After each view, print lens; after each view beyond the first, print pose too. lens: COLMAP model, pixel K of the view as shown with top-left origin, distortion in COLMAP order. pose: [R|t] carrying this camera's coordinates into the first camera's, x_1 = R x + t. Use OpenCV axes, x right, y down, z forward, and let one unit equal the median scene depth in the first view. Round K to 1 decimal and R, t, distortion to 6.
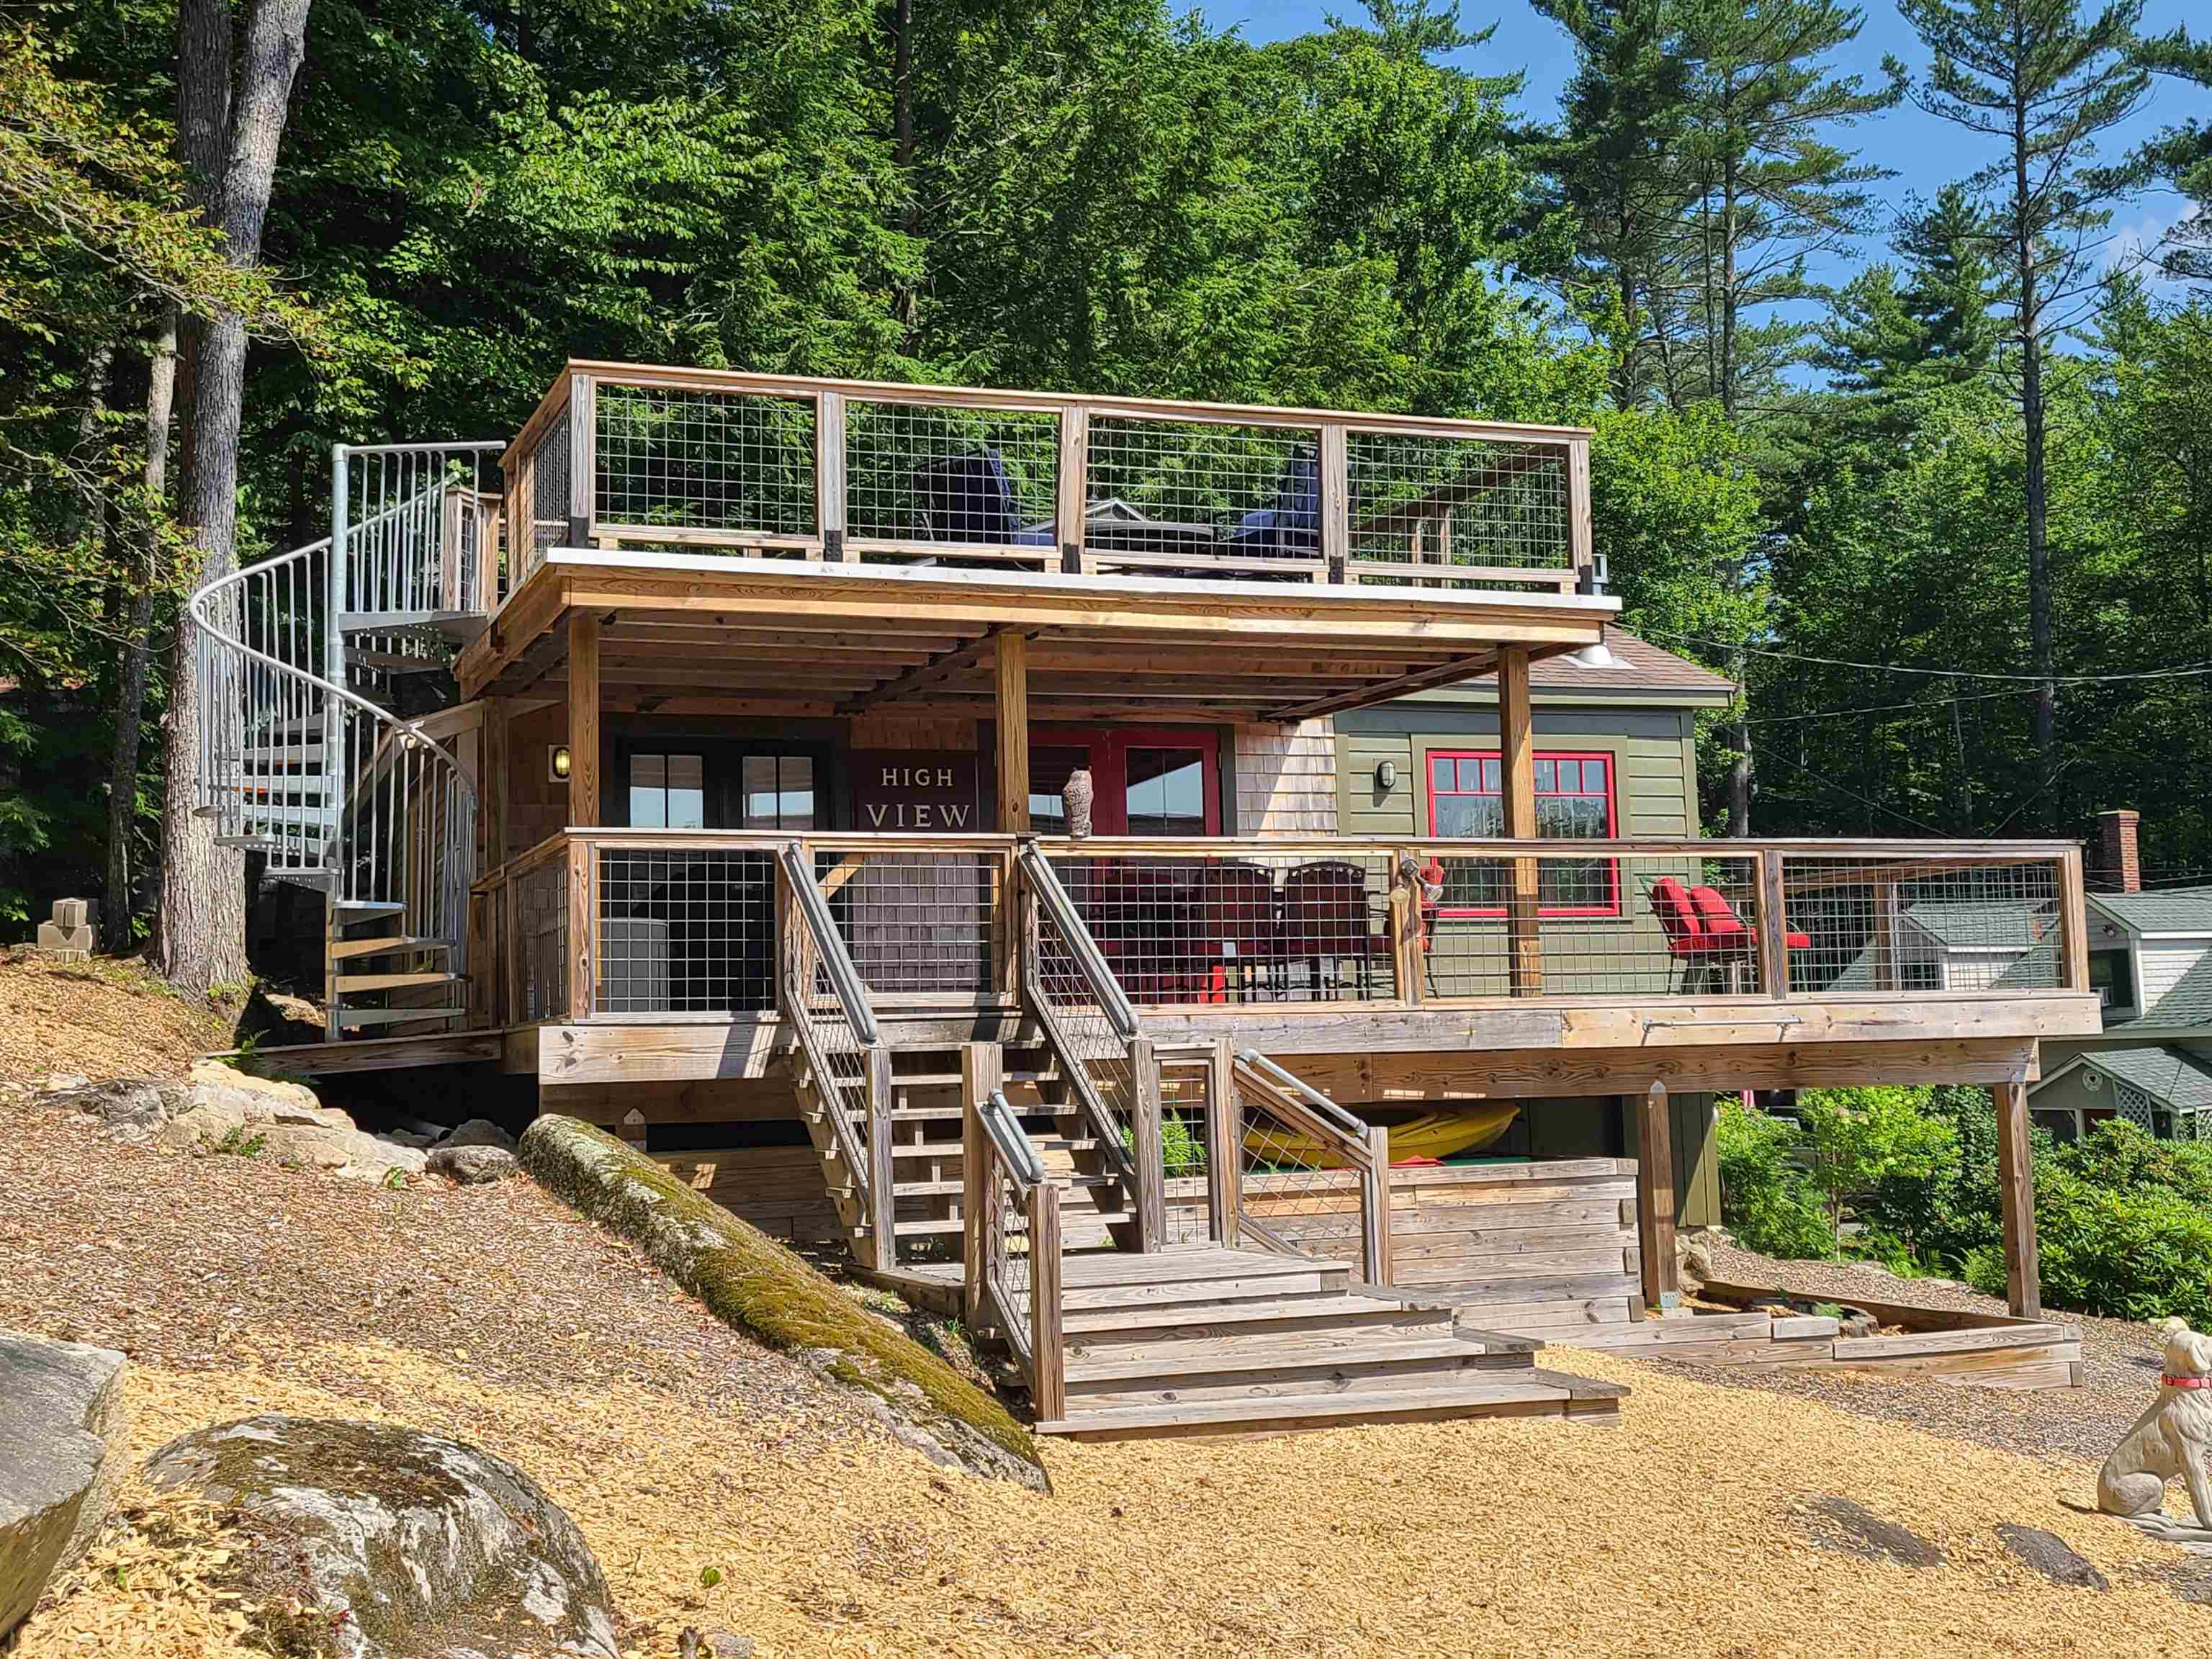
lens RADIAL K [[2663.9, 0, 1106.0], [0, 2663.9, 829.5], [0, 0, 1]] dist [0.031637, 0.011844]
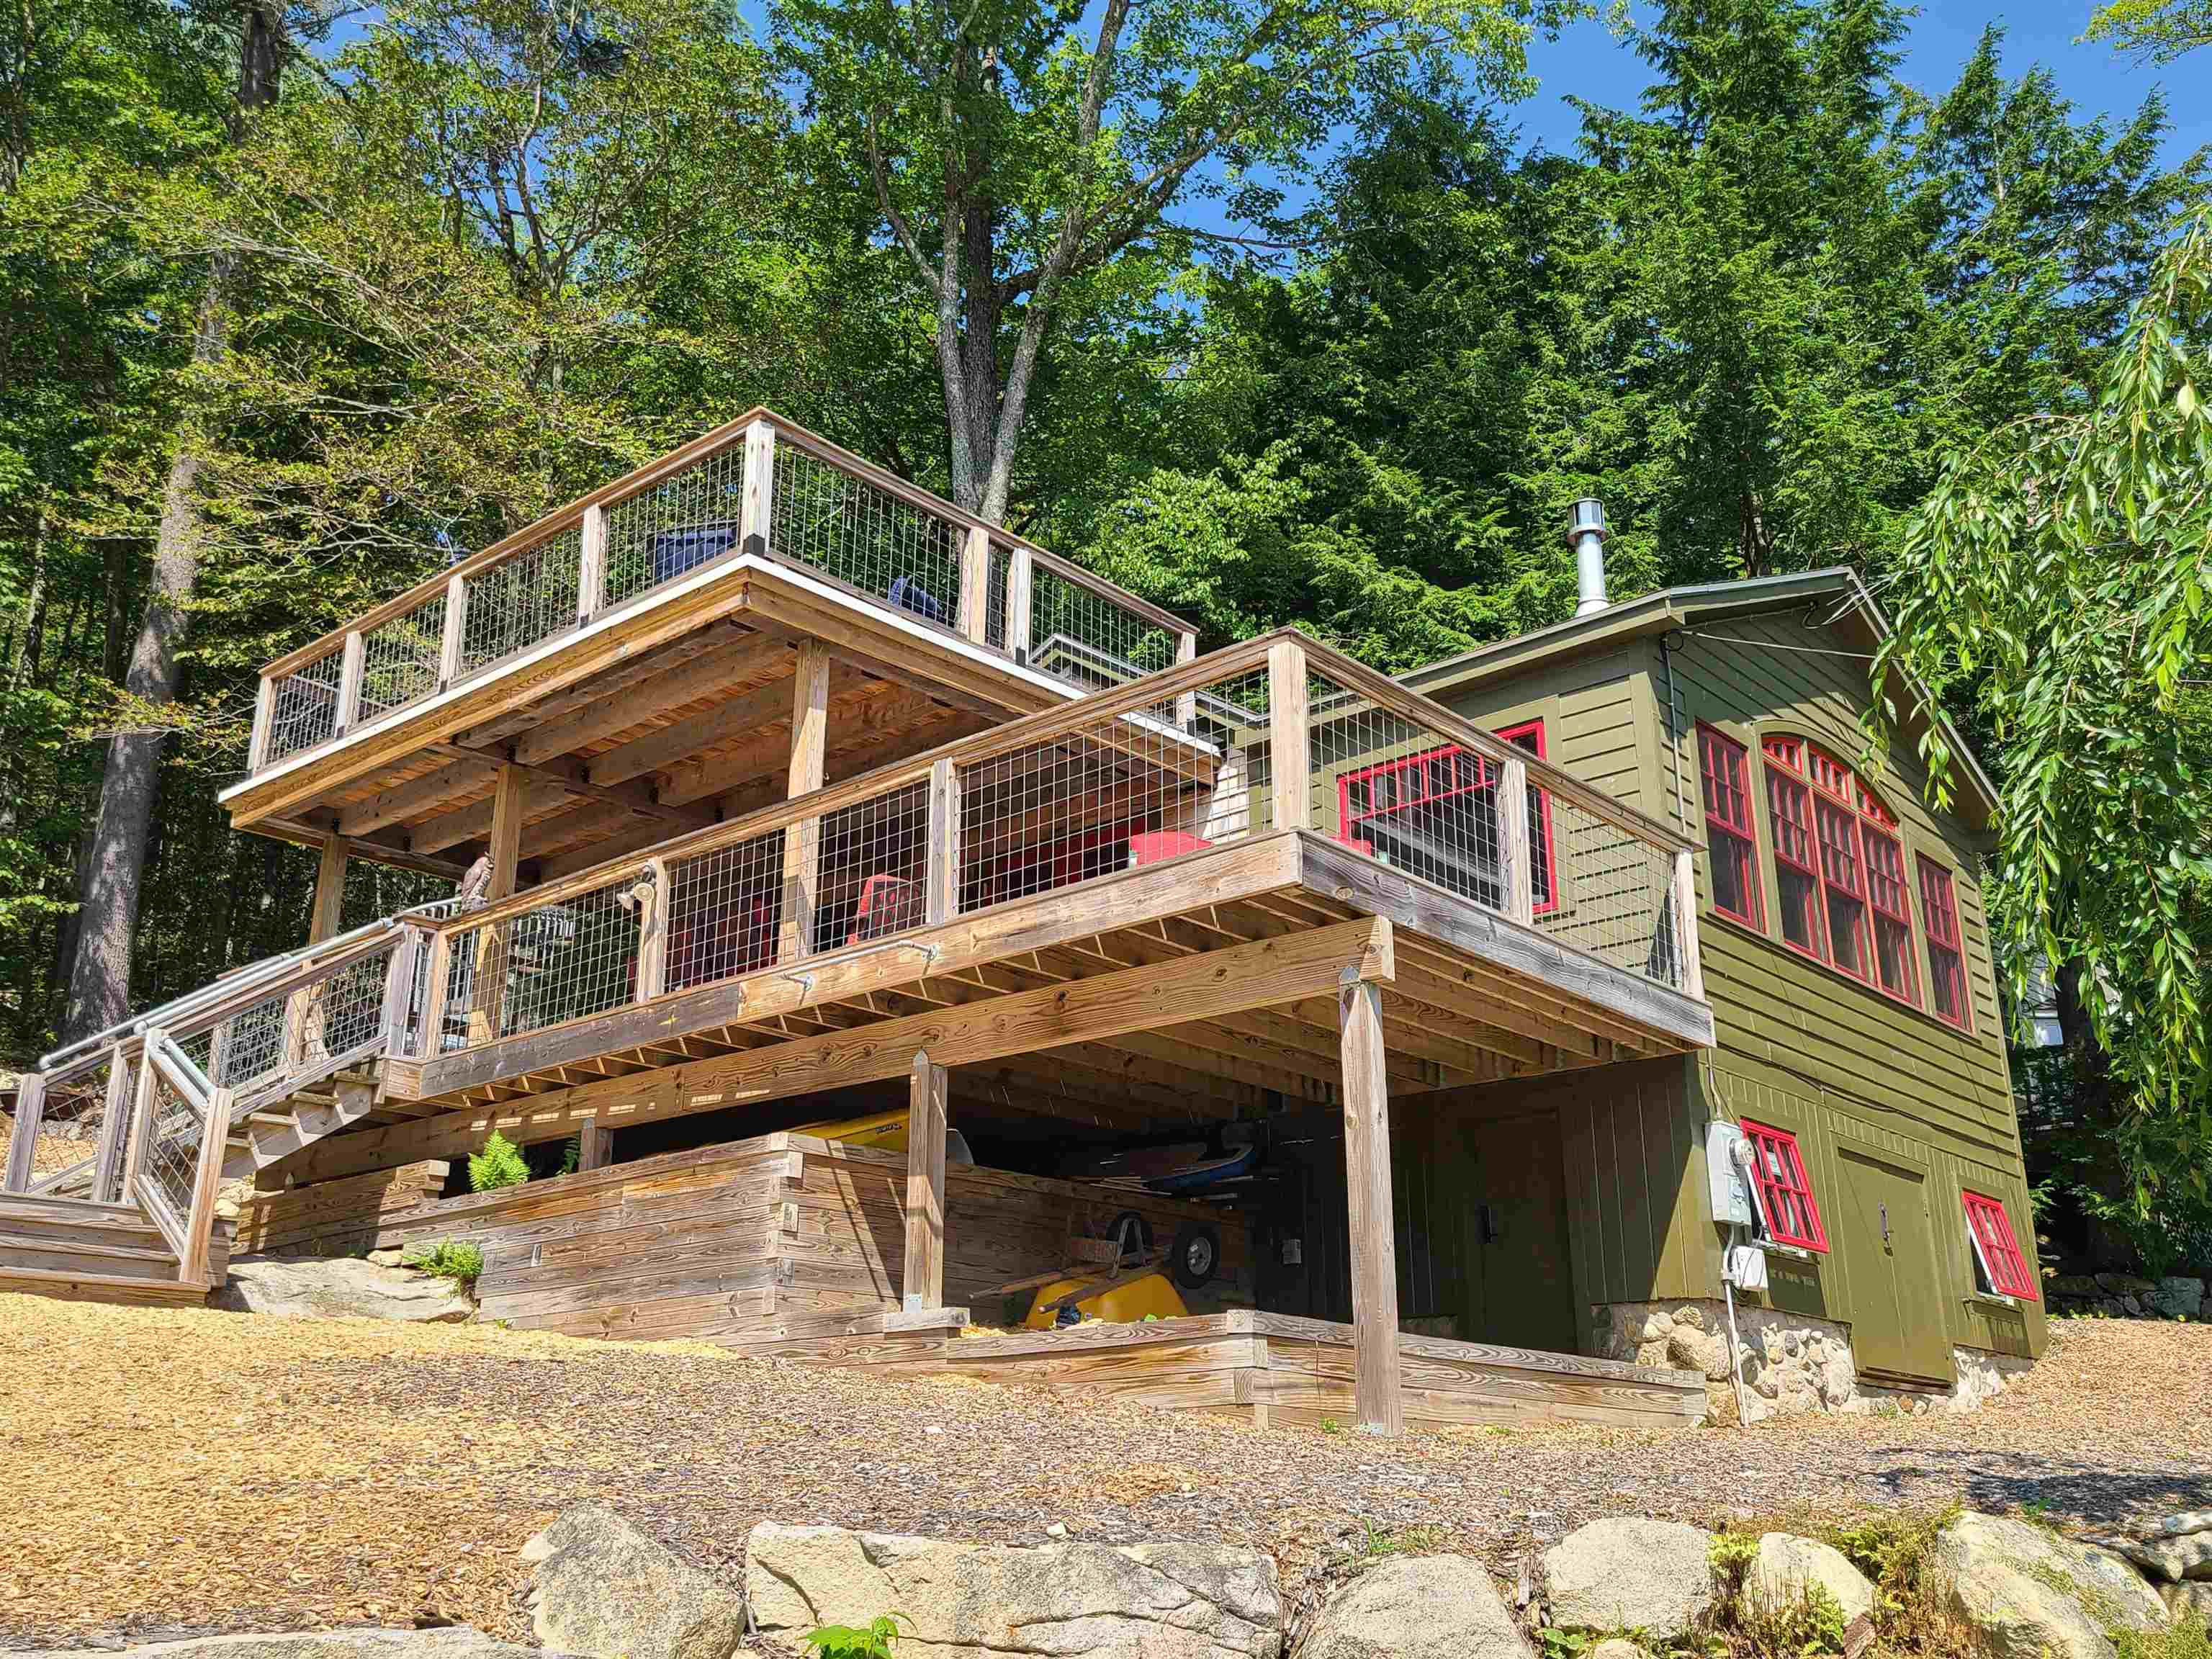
lens RADIAL K [[2091.3, 0, 1106.0], [0, 2091.3, 829.5], [0, 0, 1]] dist [-0.010059, -0.009536]
pose [[0.474435, -0.259777, -0.841087, 0.881167], [0.060603, 0.962837, -0.263197, 0.221127], [0.878202, 0.073898, 0.472547, 0.773768]]
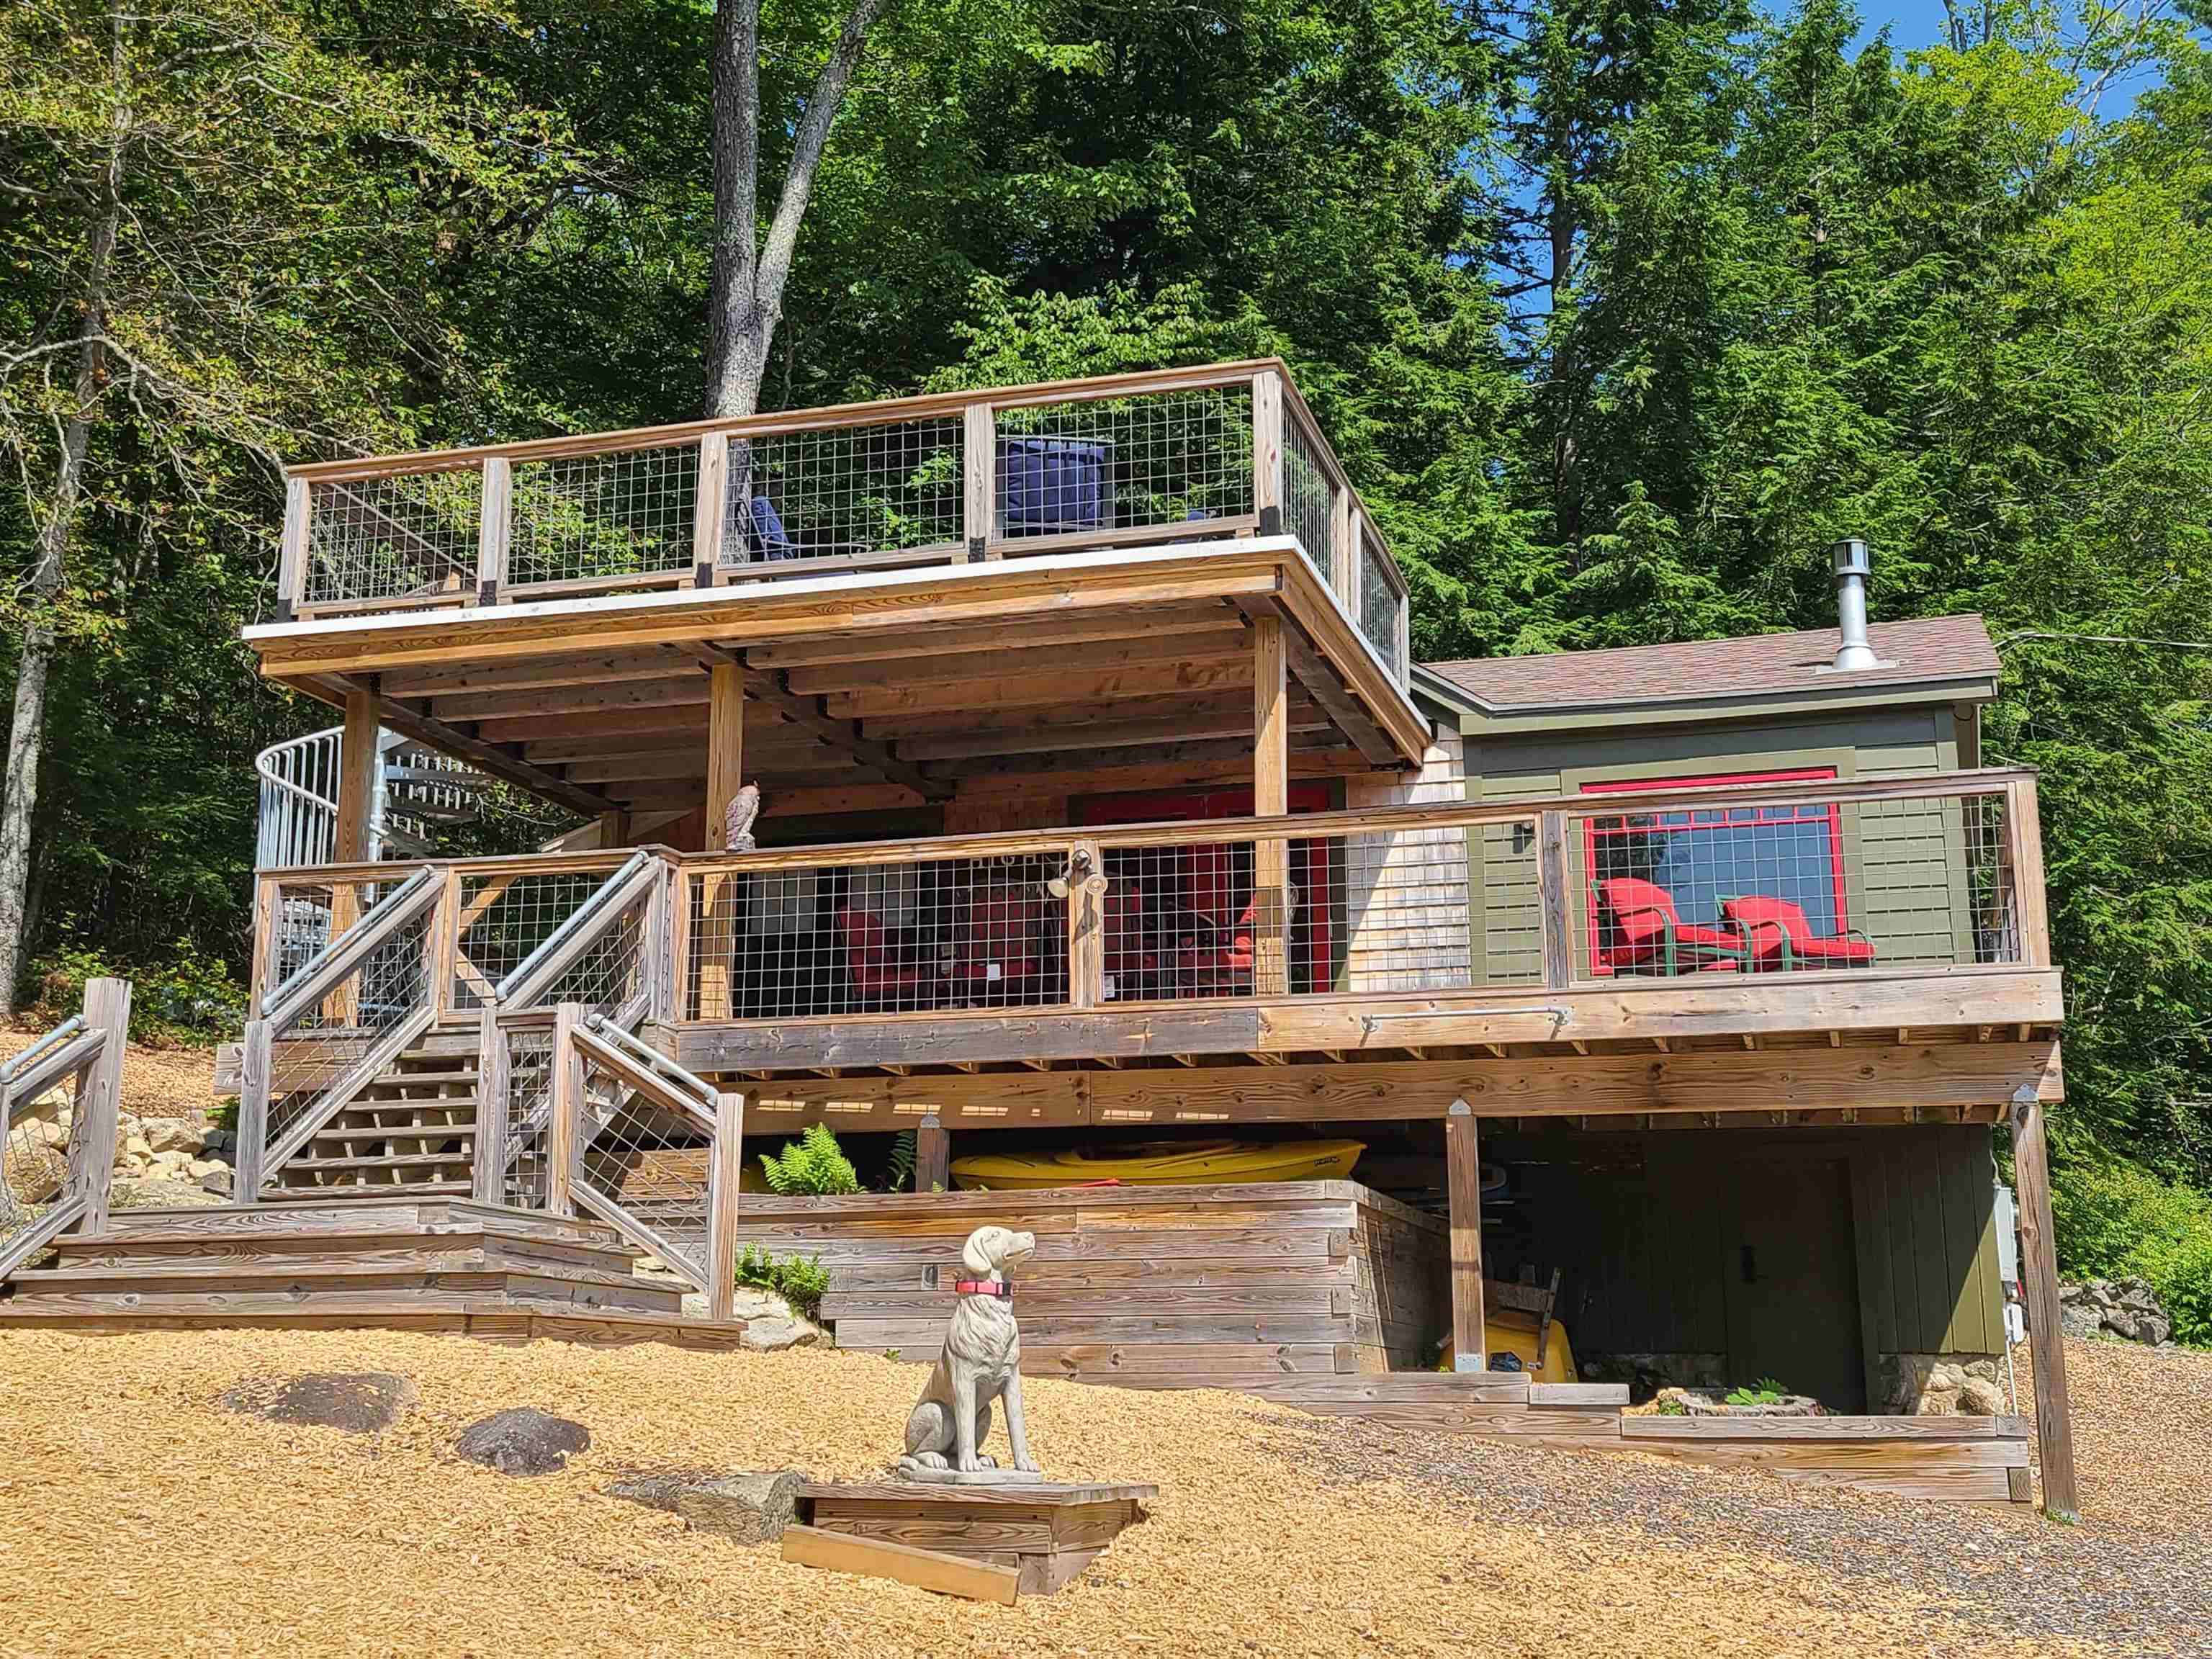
lens RADIAL K [[2663.9, 0, 1106.0], [0, 2663.9, 829.5], [0, 0, 1]] dist [0.031637, 0.011844]
pose [[0.799701, -0.104470, -0.591240, 0.662380], [0.027259, 0.990047, -0.138069, 0.130721], [0.599780, 0.094297, 0.794589, 0.277626]]
